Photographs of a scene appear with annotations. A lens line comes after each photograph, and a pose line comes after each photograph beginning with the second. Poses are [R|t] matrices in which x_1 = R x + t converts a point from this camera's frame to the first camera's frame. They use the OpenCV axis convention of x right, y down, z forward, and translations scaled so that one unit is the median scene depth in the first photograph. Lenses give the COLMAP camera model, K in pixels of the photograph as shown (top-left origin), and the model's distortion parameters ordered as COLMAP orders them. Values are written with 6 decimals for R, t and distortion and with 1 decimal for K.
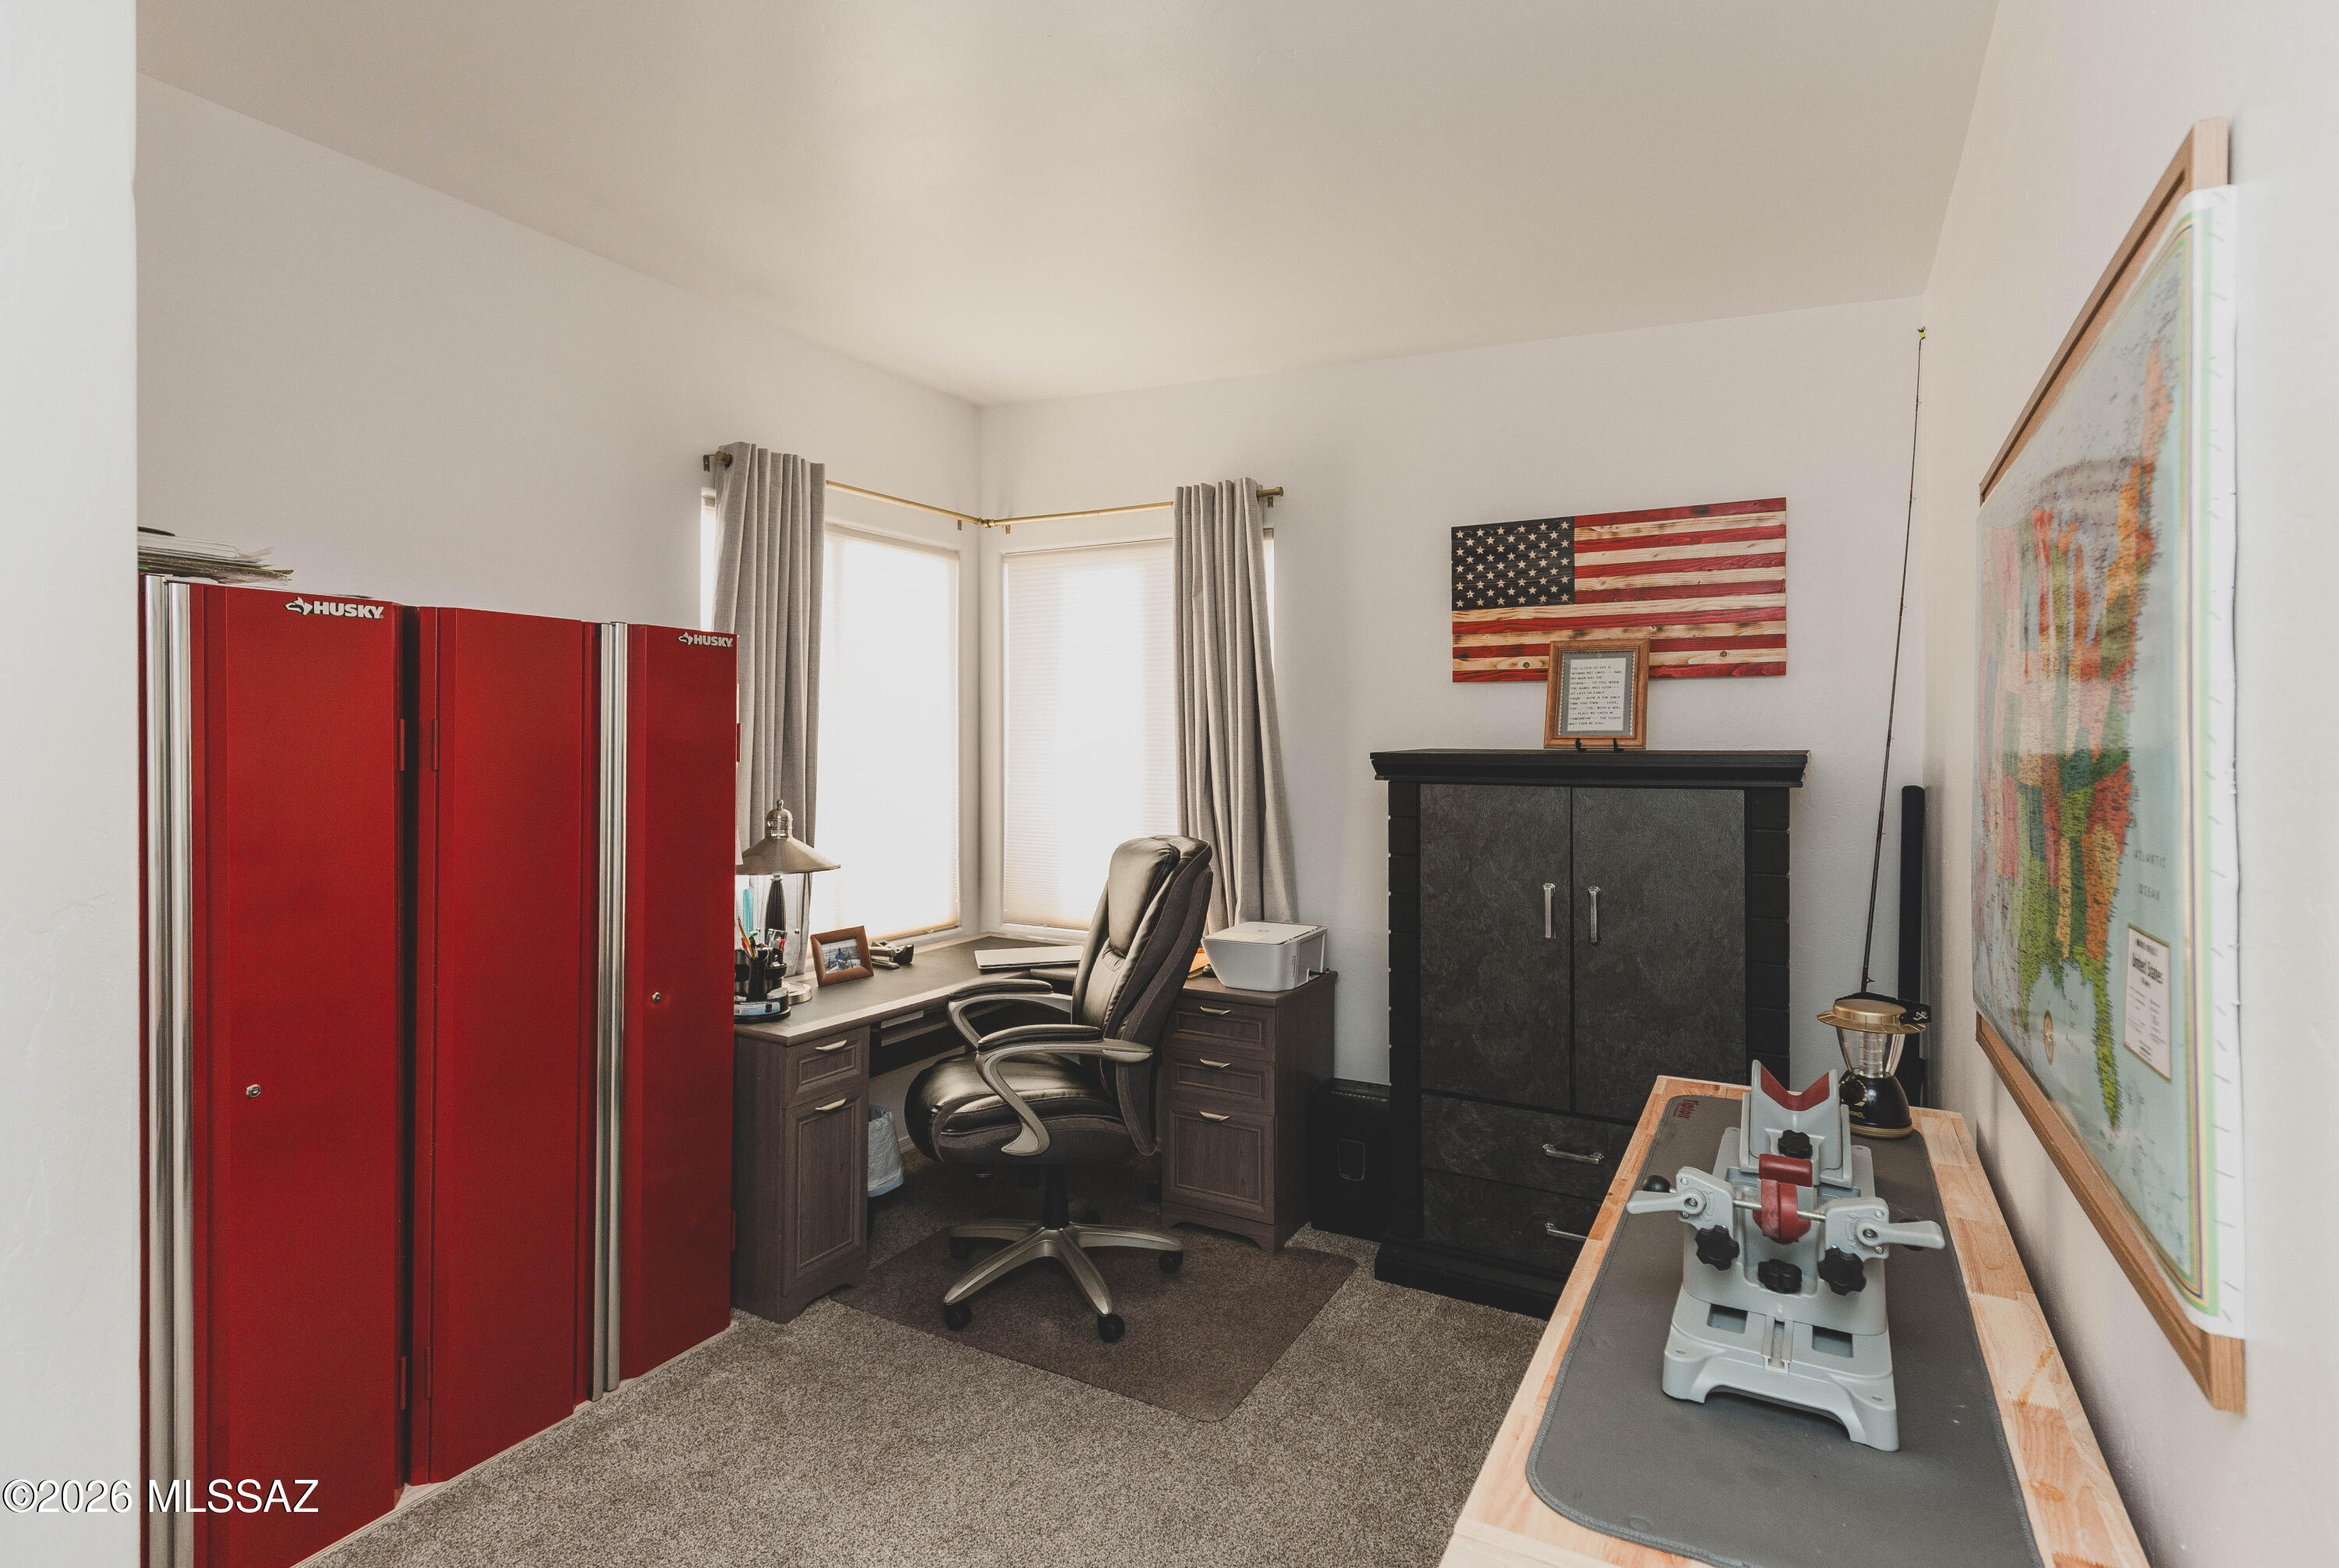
lens RADIAL K [[1094.8, 0, 1176.2], [0, 1094.8, 761.9], [0, 0, 1]] dist [-0.002852, -0.000010]
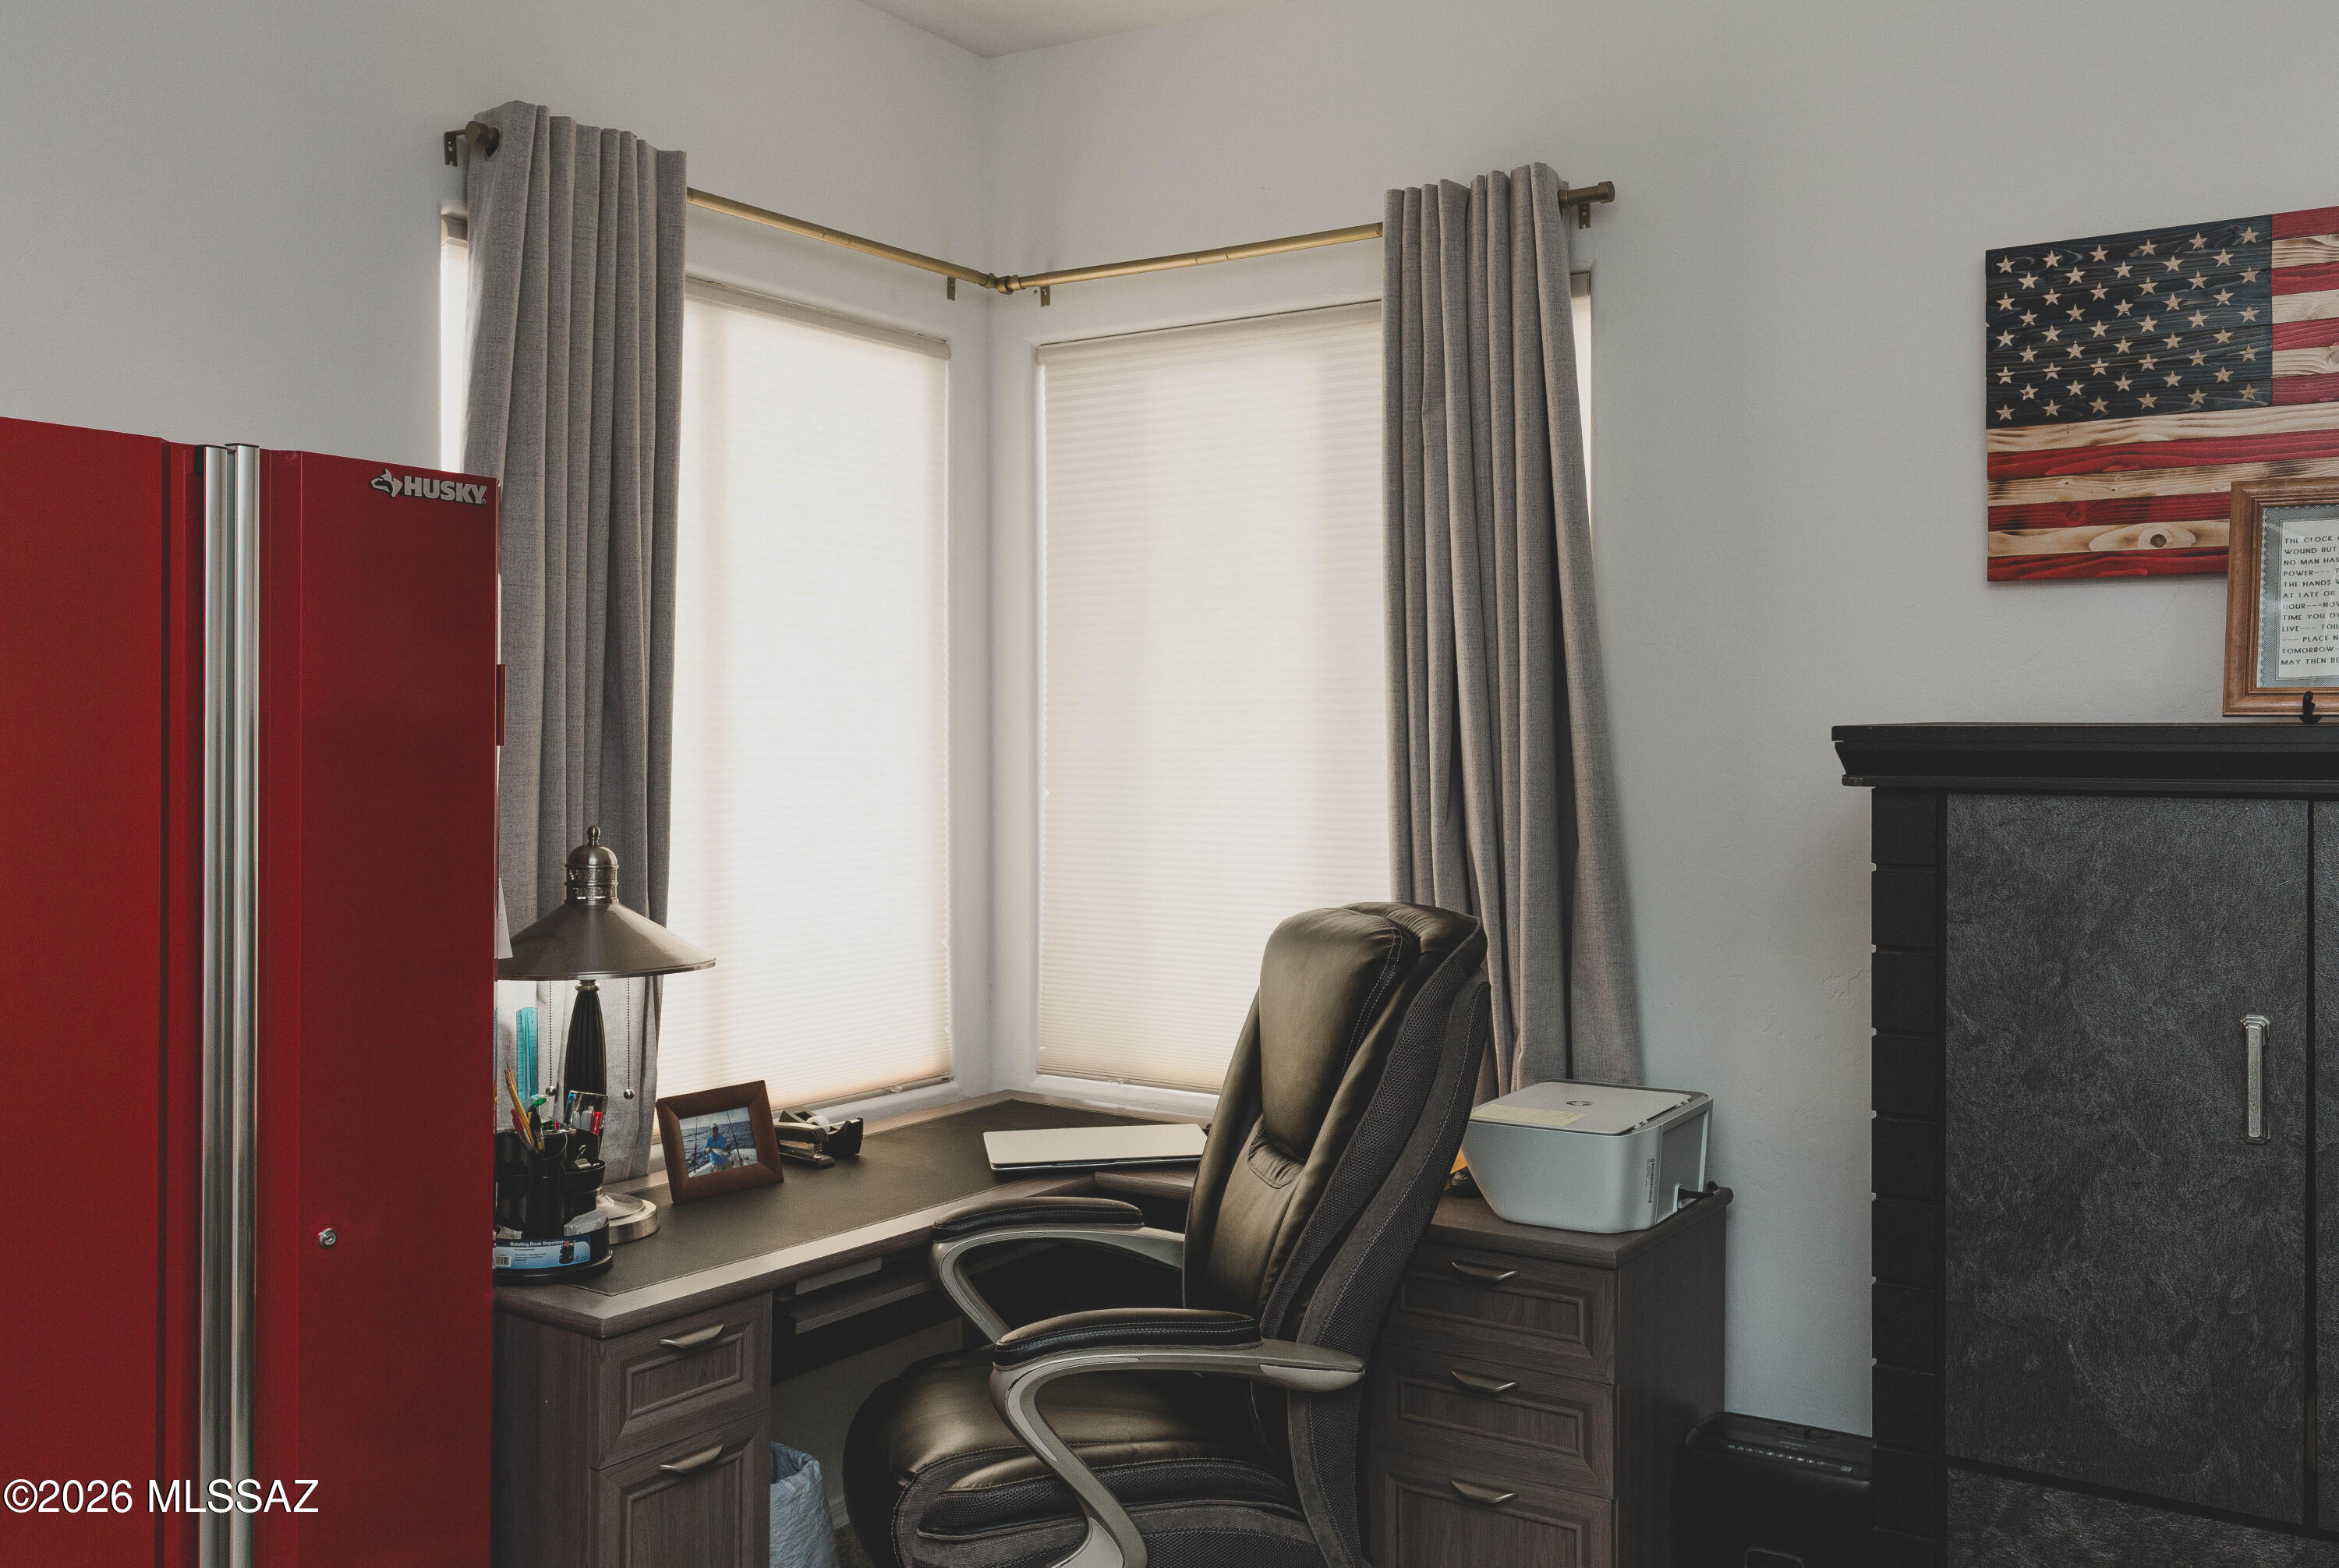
lens RADIAL K [[2002.8, 0, 1168.9], [0, 2002.8, 780.7], [0, 0, 1]] dist [0.010751, -0.010868]
pose [[0.996357, 0.000278, -0.085280, -0.027004], [0.000315, 0.999976, 0.006937, 0.007708], [0.085280, -0.006939, 0.996333, 0.121294]]
